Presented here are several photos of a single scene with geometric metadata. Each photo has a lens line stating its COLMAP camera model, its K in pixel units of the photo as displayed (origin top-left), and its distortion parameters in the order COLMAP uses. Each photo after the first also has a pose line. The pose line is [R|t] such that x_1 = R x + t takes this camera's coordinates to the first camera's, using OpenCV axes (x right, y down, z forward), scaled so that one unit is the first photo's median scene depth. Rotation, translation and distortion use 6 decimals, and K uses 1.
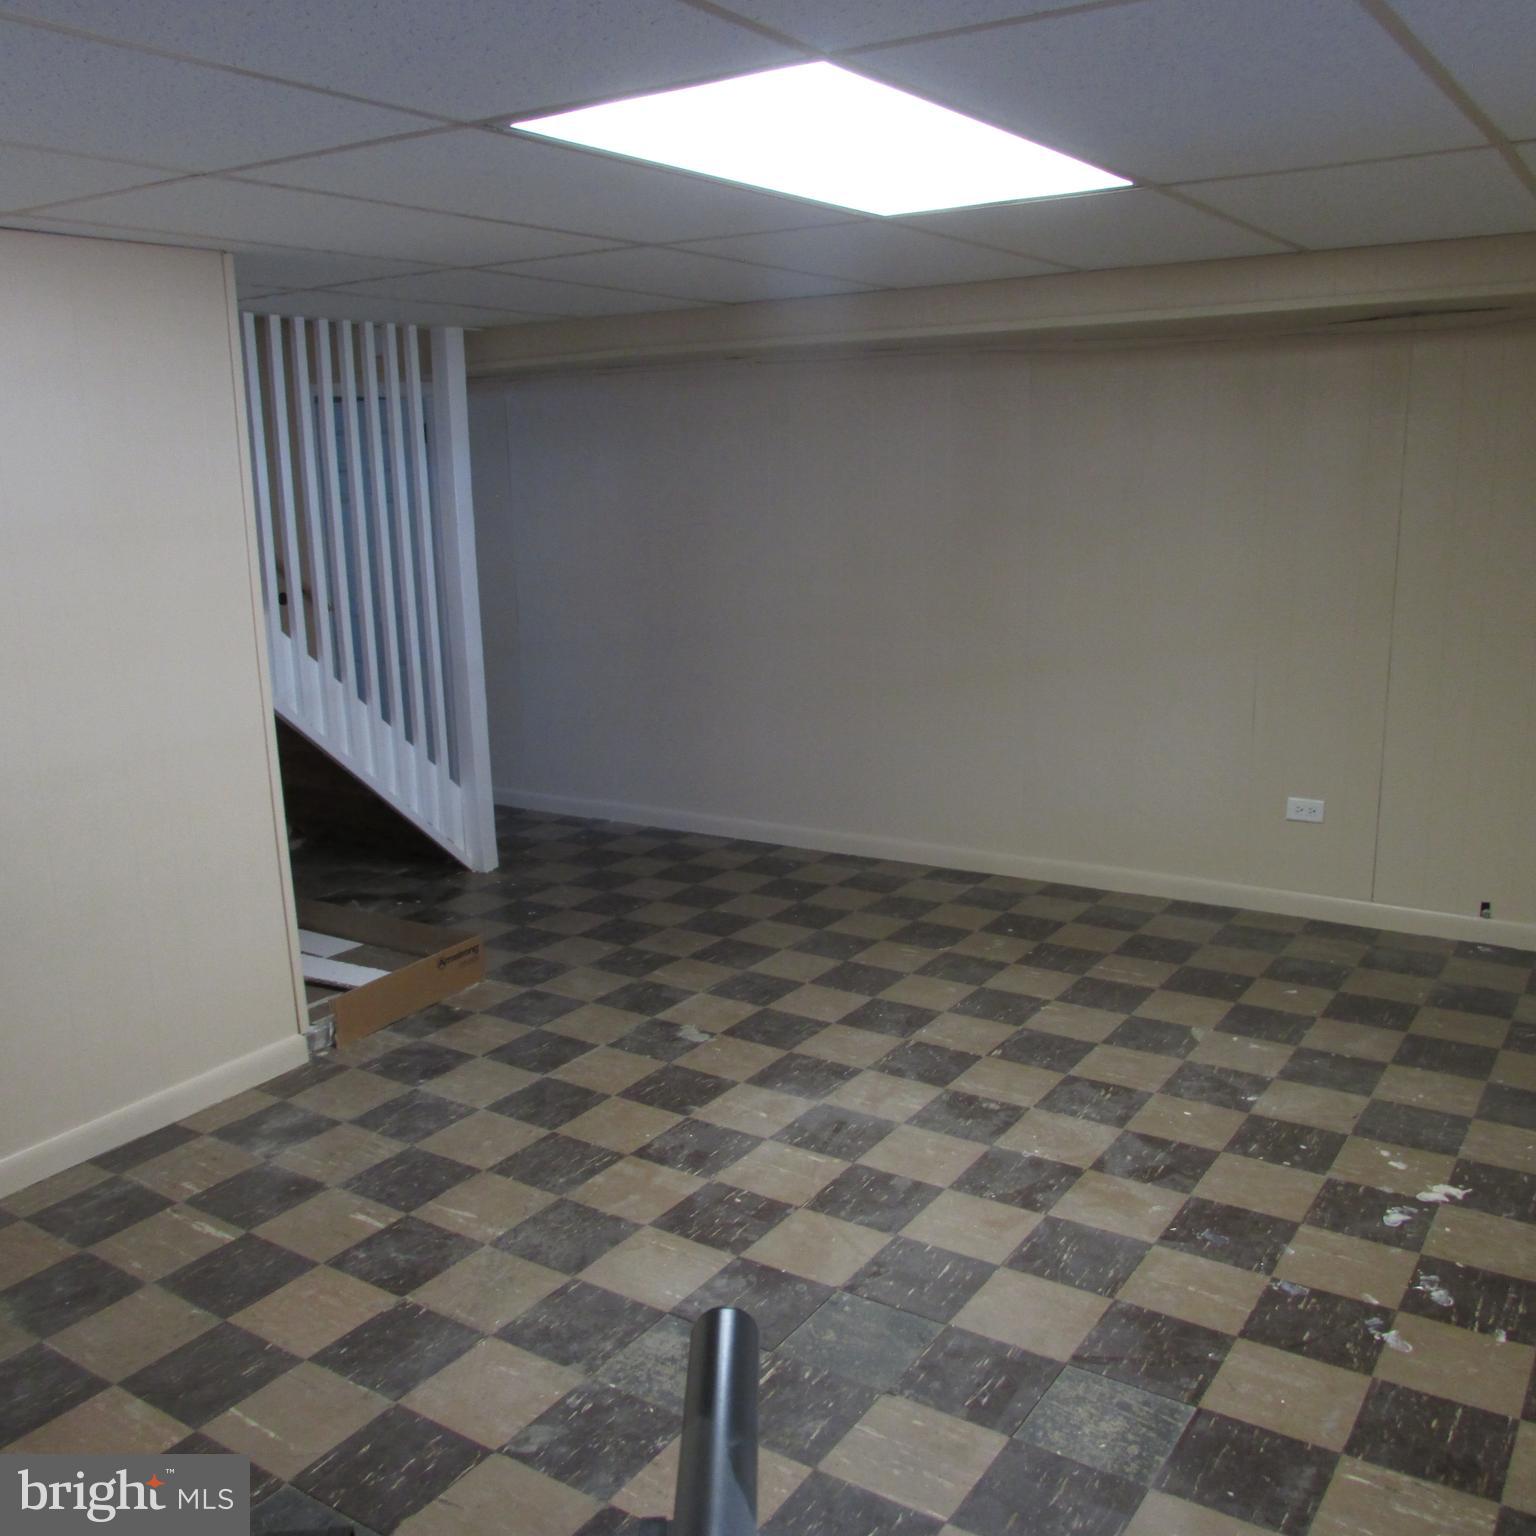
lens RADIAL K [[1468.2, 0, 767.5], [0, 1468.2, 767.6], [0, 0, 1]] dist [-0.037226, 0.000000]
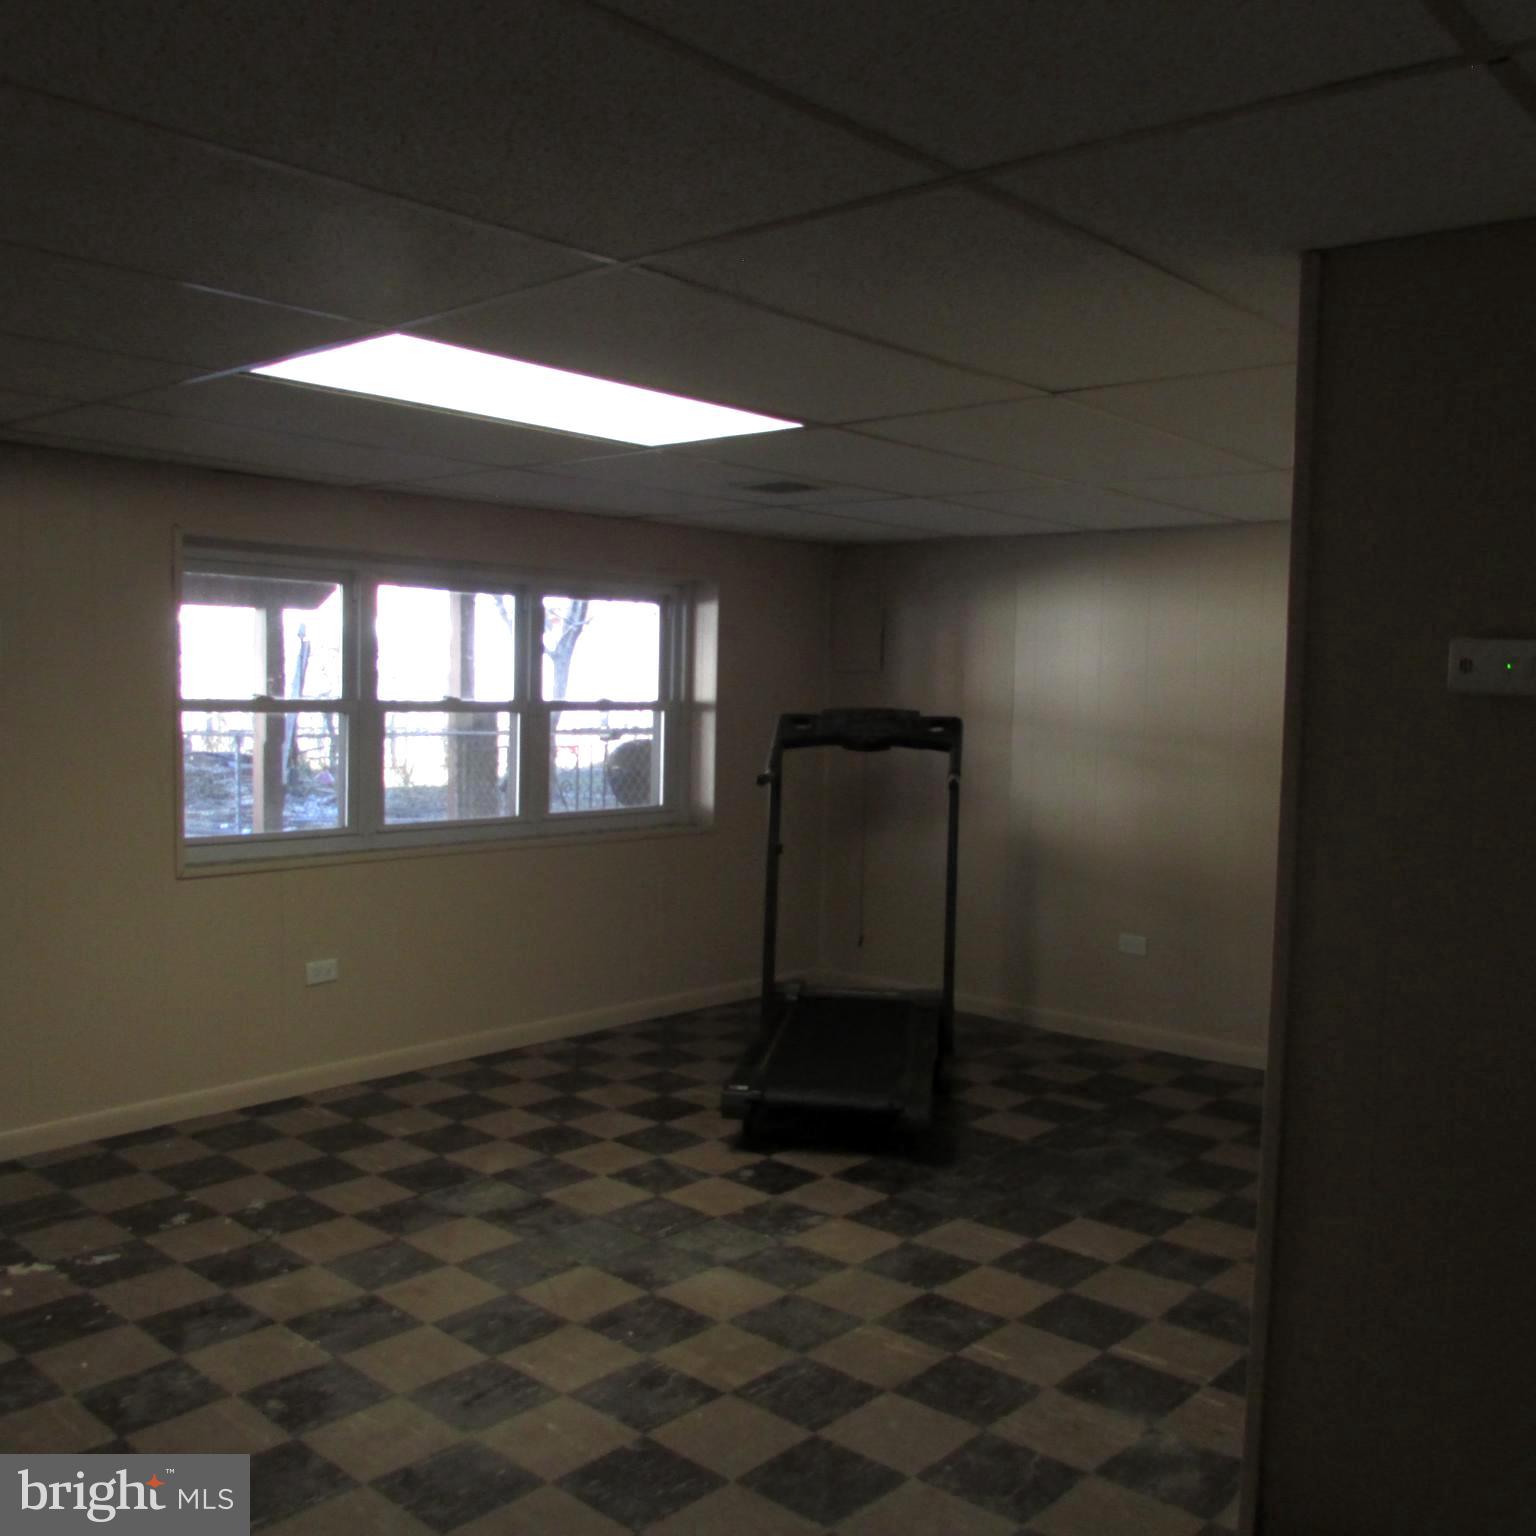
lens RADIAL K [[1468.2, 0, 767.8], [0, 1468.2, 768.4], [0, 0, 1]] dist [-0.037226, 0.000000]
pose [[-0.988761, -0.002945, 0.149476, -0.266388], [0.036211, 0.965320, 0.258548, -0.345713], [-0.145054, 0.261054, -0.954364, 1.856504]]
